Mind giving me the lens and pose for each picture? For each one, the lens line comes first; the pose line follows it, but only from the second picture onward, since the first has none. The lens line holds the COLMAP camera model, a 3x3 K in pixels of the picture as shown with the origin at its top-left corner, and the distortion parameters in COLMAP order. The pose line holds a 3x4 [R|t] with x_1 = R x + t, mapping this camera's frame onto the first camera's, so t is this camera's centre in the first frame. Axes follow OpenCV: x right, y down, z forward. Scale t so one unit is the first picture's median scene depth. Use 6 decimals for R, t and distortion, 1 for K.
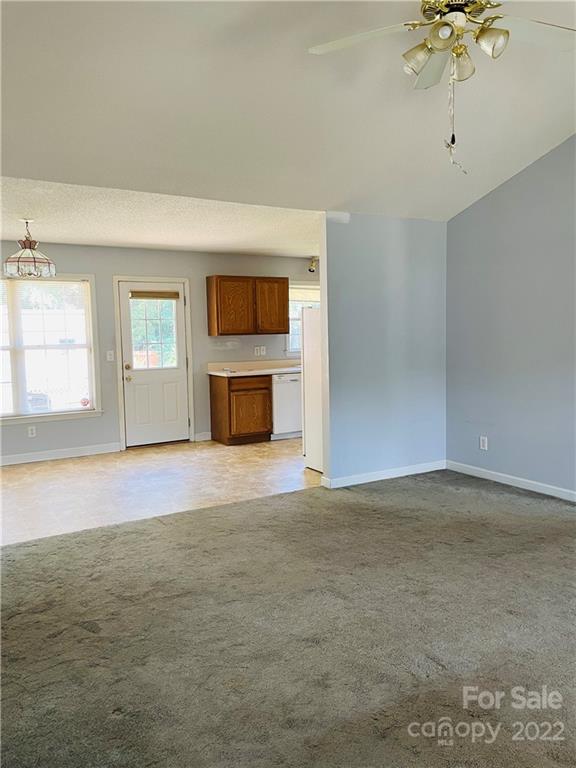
lens RADIAL K [[588.0, 0, 289.1], [0, 588.0, 379.6], [0, 0, 1]] dist [0.063233, -0.056321]
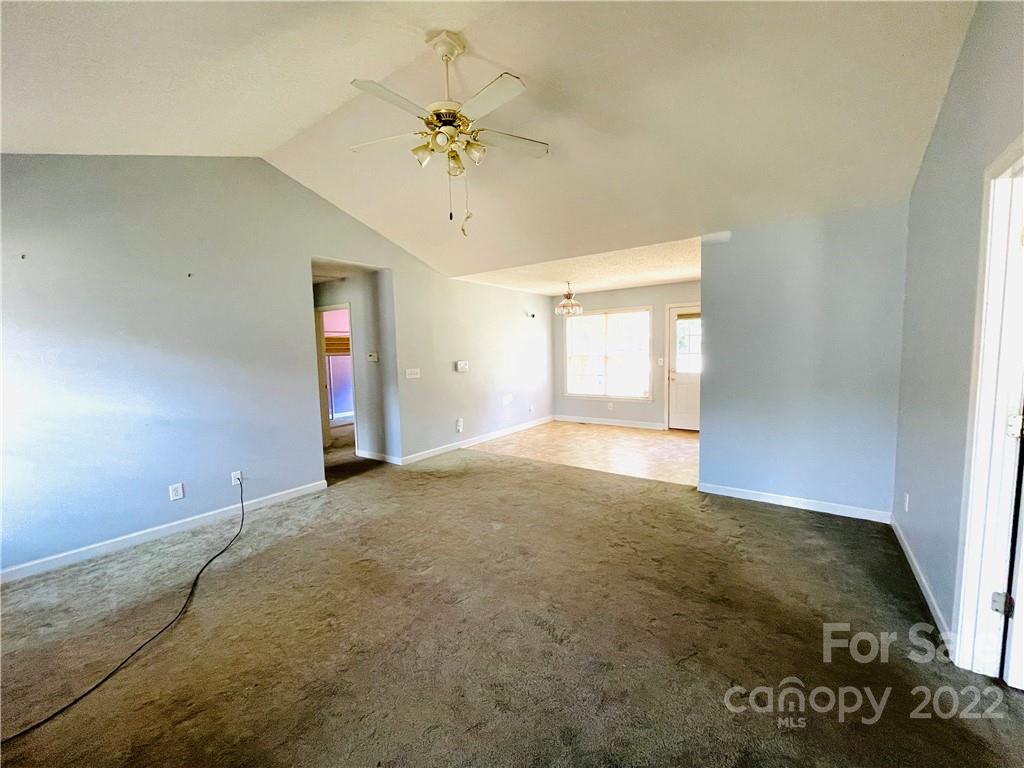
lens RADIAL K [[415.9, 0, 516.0], [0, 415.9, 389.9], [0, 0, 1]] dist [0.000220, 0.001829]
pose [[0.394027, 0.098217, -0.913836, 0.600745], [-0.060260, 0.994895, 0.080946, -0.041817], [0.917121, 0.023173, 0.397934, 0.362200]]
